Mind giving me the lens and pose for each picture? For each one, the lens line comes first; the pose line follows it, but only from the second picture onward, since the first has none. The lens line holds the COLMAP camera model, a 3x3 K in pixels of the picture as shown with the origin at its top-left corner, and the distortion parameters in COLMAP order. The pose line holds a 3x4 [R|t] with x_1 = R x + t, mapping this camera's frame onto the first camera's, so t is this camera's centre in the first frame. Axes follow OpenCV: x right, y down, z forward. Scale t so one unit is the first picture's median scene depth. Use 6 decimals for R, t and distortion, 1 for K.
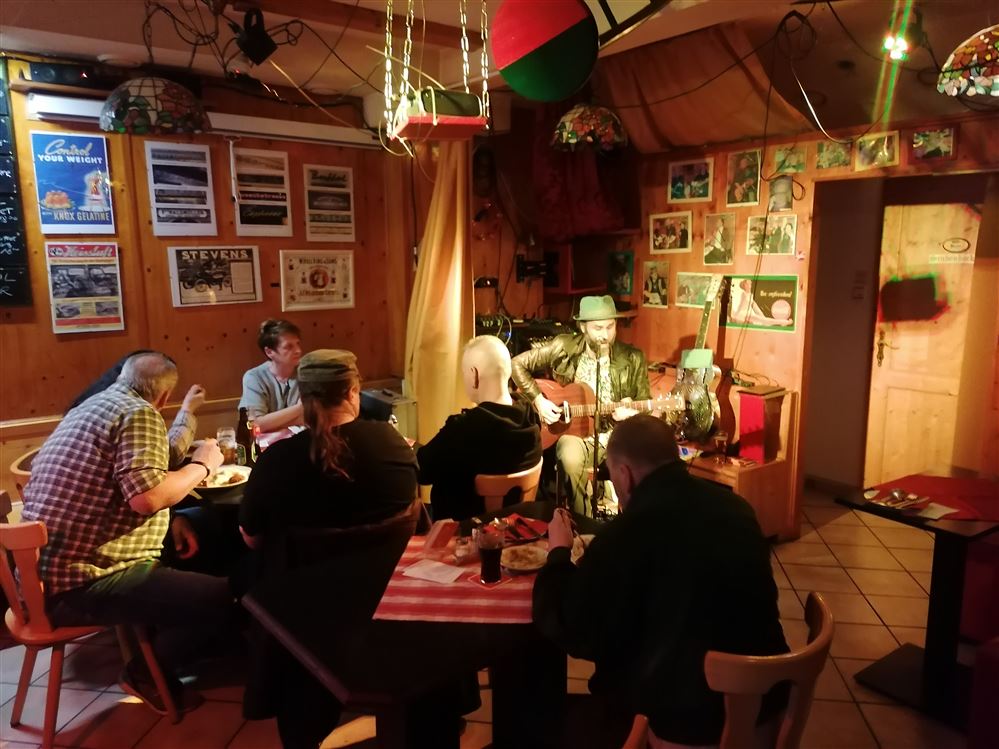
lens RADIAL K [[780.7, 0, 503.0], [0, 780.7, 386.6], [0, 0, 1]] dist [0.025413, -0.054948]
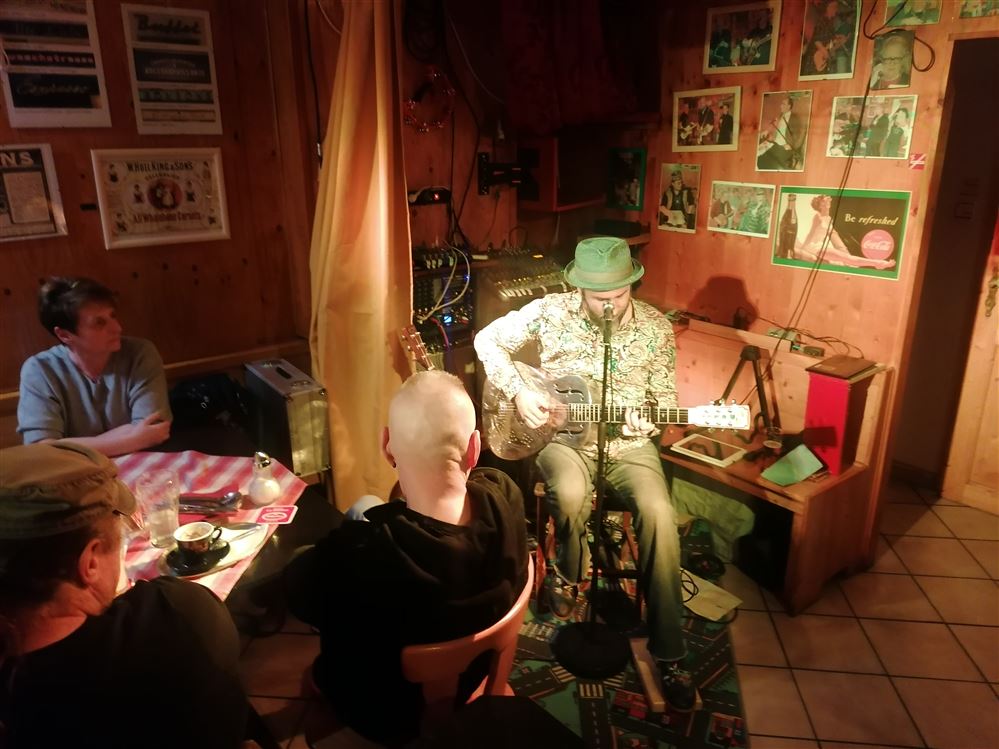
lens RADIAL K [[784.9, 0, 508.7], [0, 784.9, 394.6], [0, 0, 1]] dist [0.043427, -0.081168]
pose [[0.999036, -0.011132, 0.042461, 0.015278], [0.004493, 0.988164, 0.153335, -0.076928], [-0.043665, -0.152996, 0.987262, 0.339007]]
